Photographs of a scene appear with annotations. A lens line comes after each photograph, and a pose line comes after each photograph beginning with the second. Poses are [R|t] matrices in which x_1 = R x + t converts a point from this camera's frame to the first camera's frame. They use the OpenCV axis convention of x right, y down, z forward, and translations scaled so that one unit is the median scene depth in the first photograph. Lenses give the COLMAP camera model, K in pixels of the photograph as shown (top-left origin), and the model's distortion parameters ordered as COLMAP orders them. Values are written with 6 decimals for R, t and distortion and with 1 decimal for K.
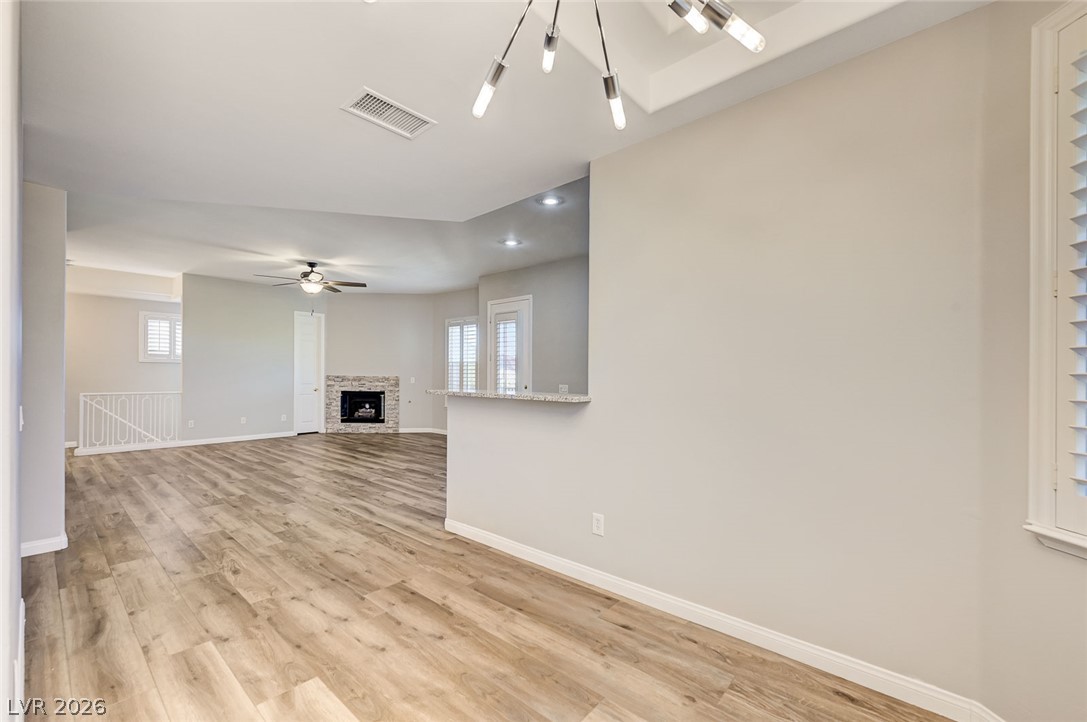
lens RADIAL K [[454.3, 0, 552.0], [0, 454.3, 374.4], [0, 0, 1]] dist [-0.000895, -0.000043]
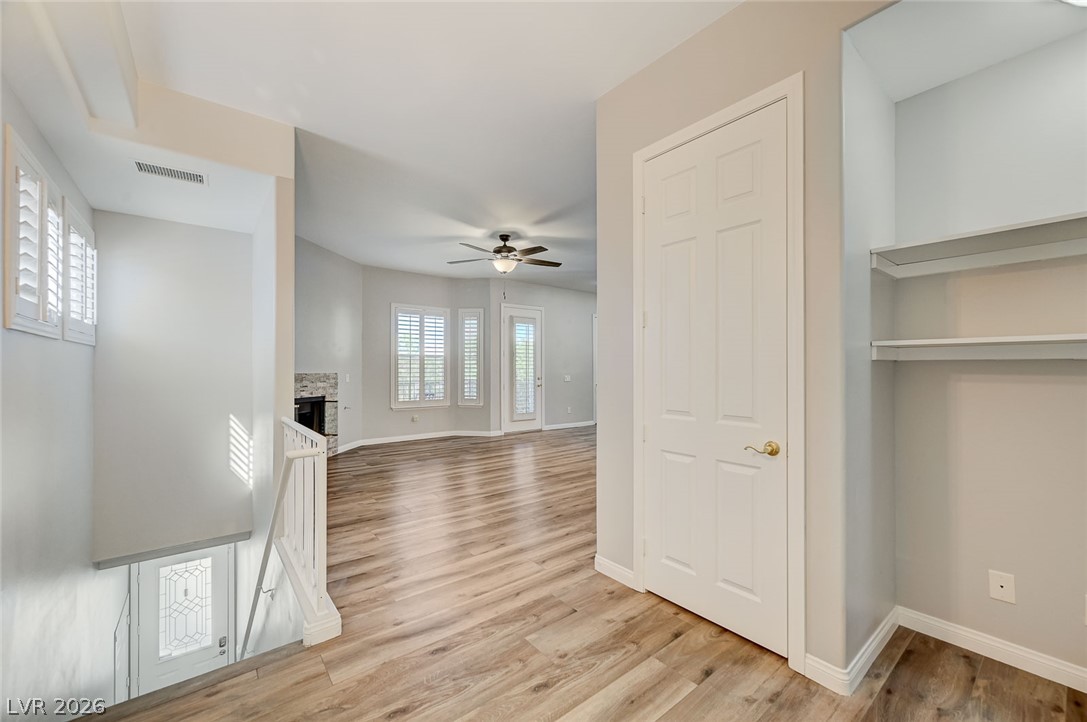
lens RADIAL K [[429.6, 0, 547.3], [0, 429.6, 368.3], [0, 0, 1]] dist [-0.000520, 0.000040]
pose [[0.175795, -0.004259, 0.984418, -1.164505], [0.002775, 0.999989, 0.003831, -0.005490], [-0.984423, 0.002059, 0.175805, 0.711089]]
